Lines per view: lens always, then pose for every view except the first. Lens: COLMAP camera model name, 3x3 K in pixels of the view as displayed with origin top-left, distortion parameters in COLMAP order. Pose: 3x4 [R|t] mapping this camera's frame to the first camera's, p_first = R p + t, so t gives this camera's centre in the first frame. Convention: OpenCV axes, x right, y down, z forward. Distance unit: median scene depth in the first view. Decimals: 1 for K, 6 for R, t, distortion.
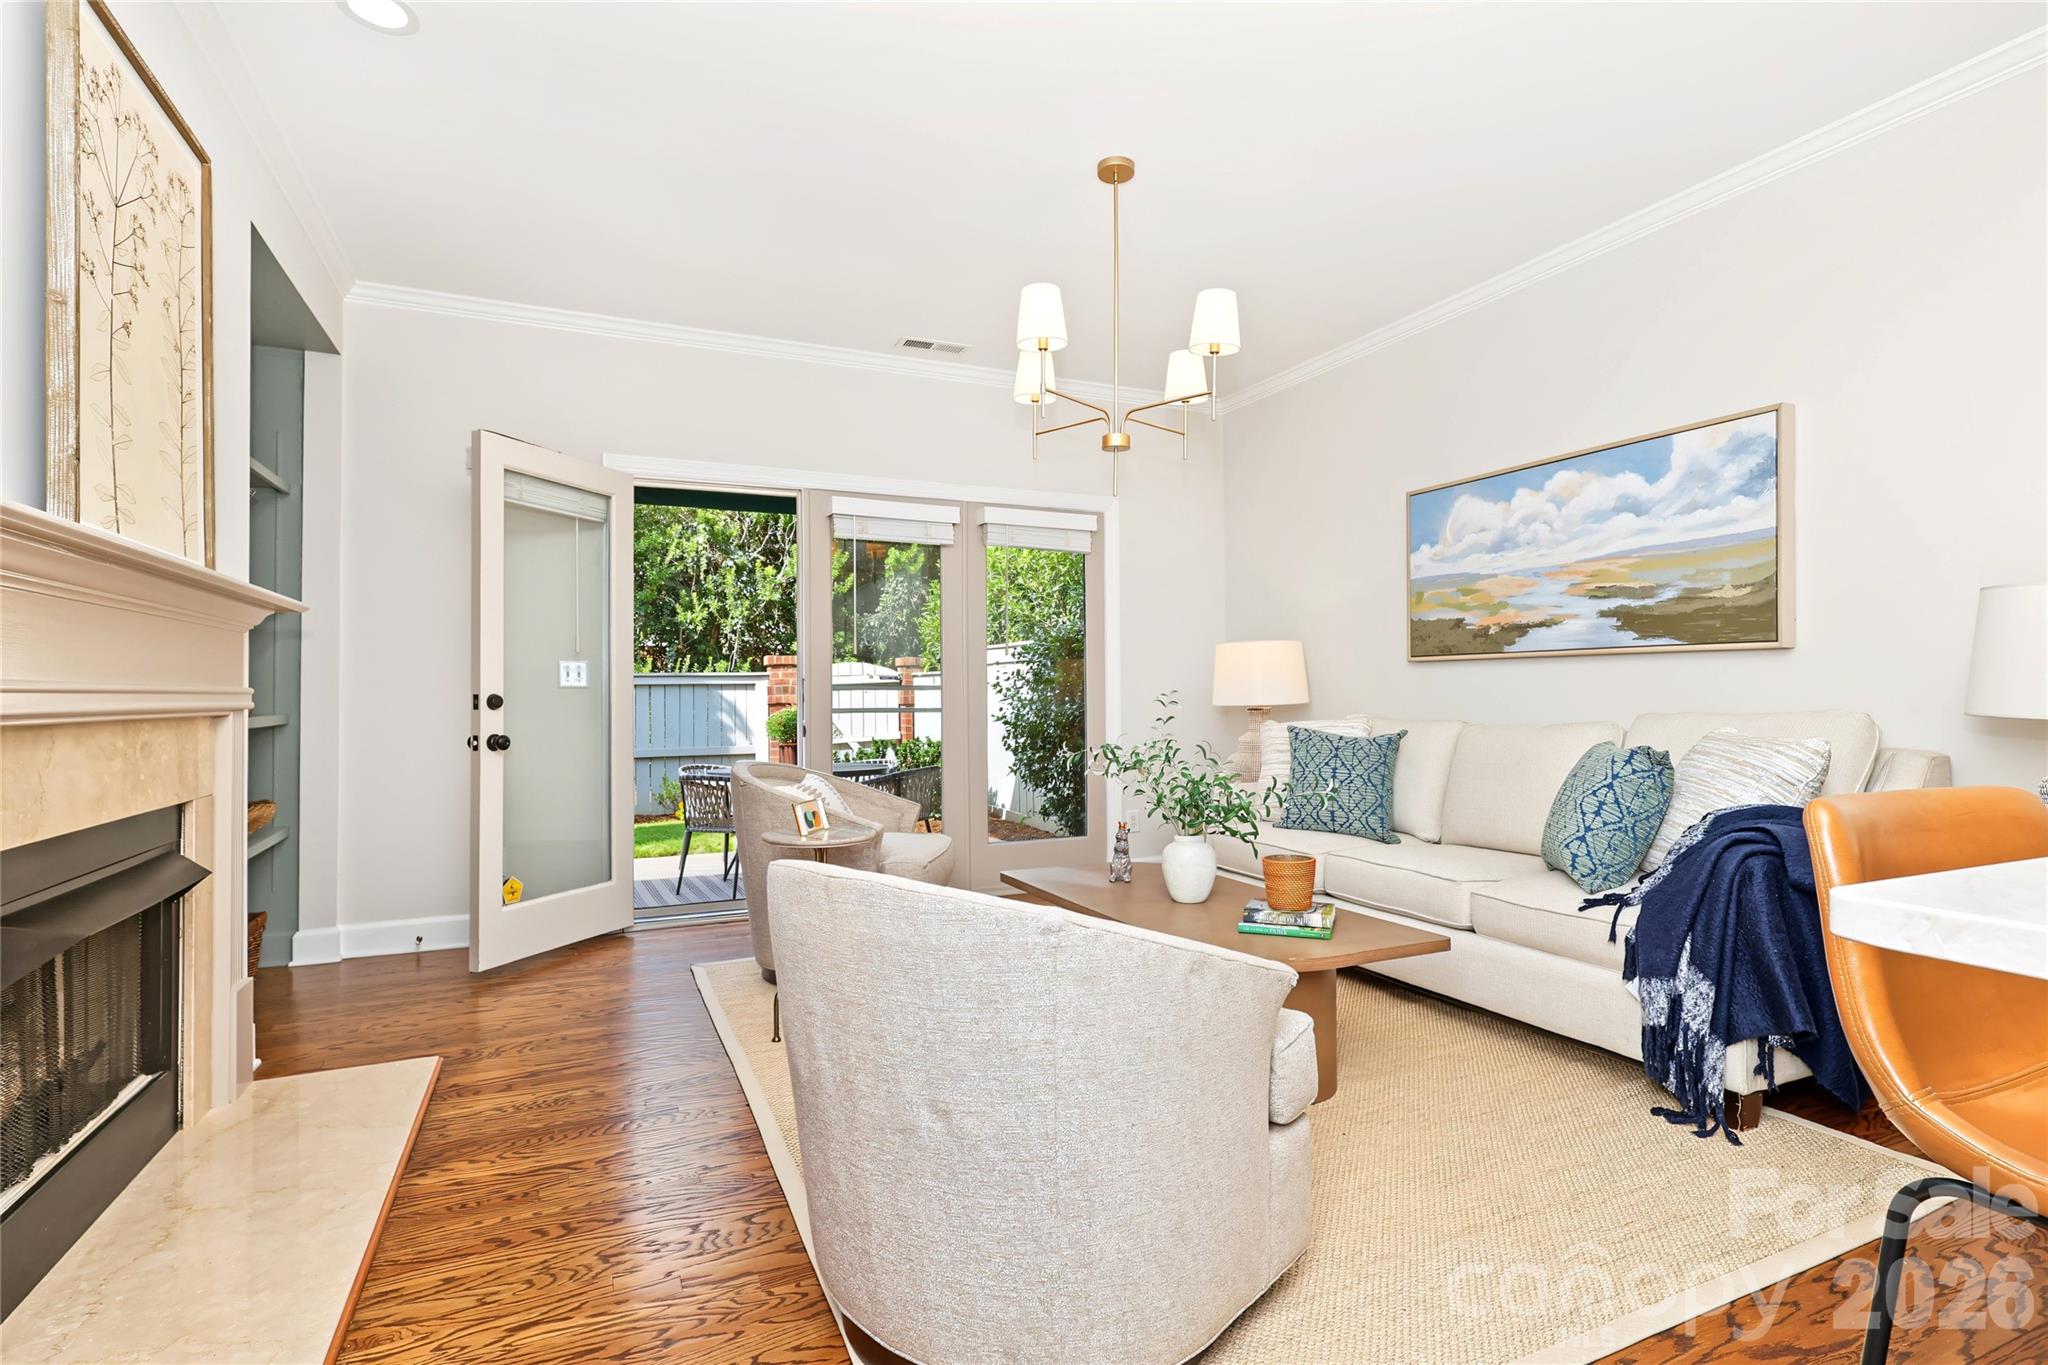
lens RADIAL K [[978.8, 0, 1024.0], [0, 978.8, 682.5], [0, 0, 1]] dist [0.002184, 0.000247]
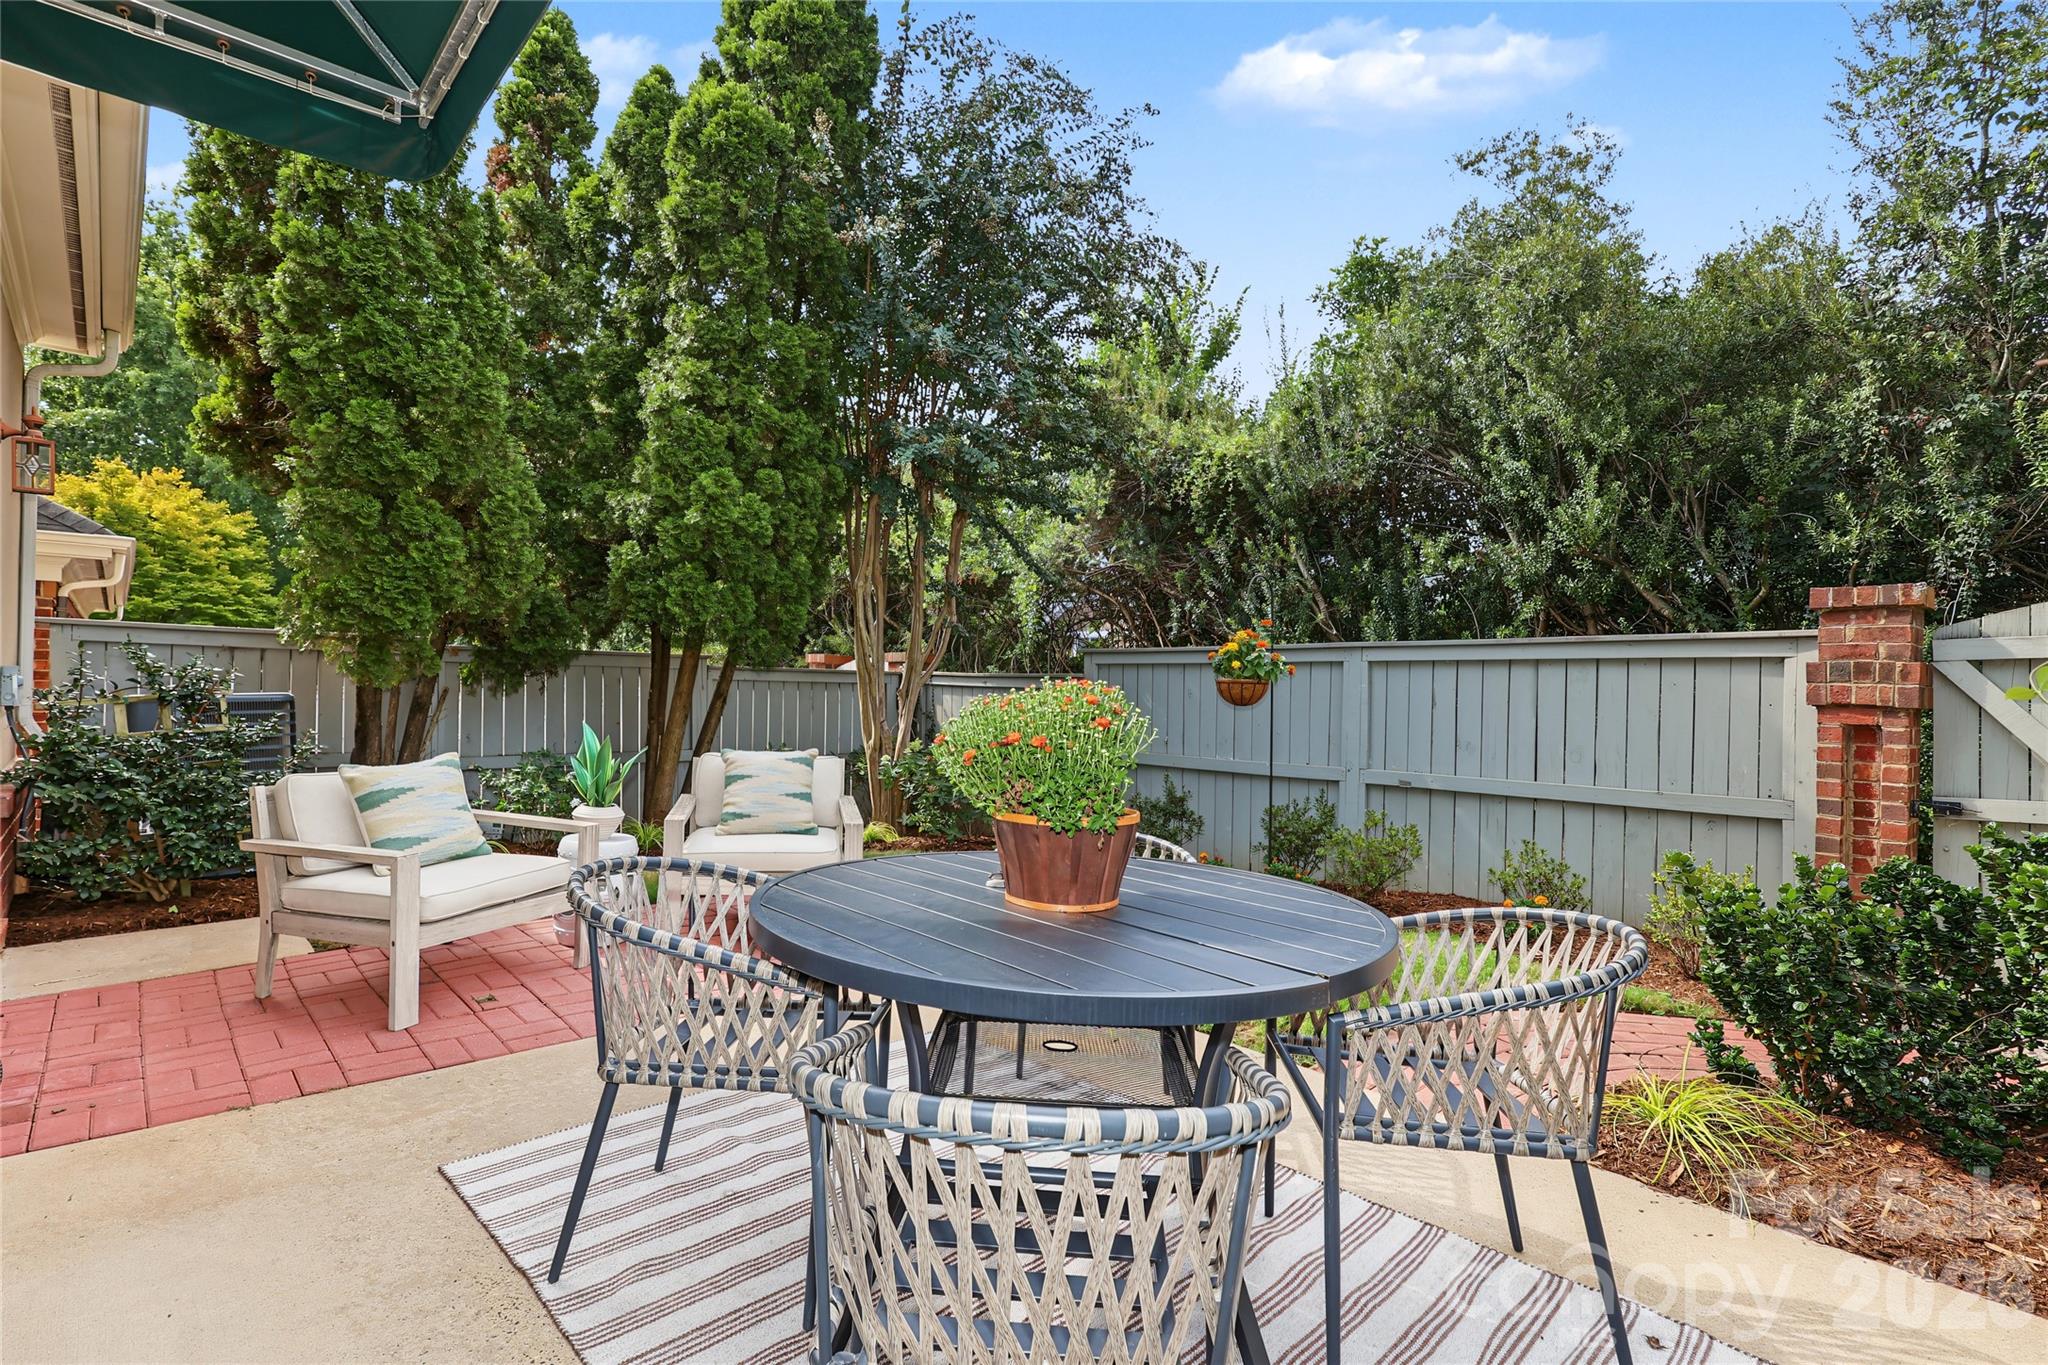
lens RADIAL K [[948.8, 0, 1024.0], [0, 948.8, 682.5], [0, 0, 1]] dist [0.006095, 0.000492]
pose [[0.314531, 0.013062, -0.949157, 0.014239], [-0.013788, 0.999863, 0.009191, 0.013069], [0.949147, 0.010197, 0.314668, 0.558461]]
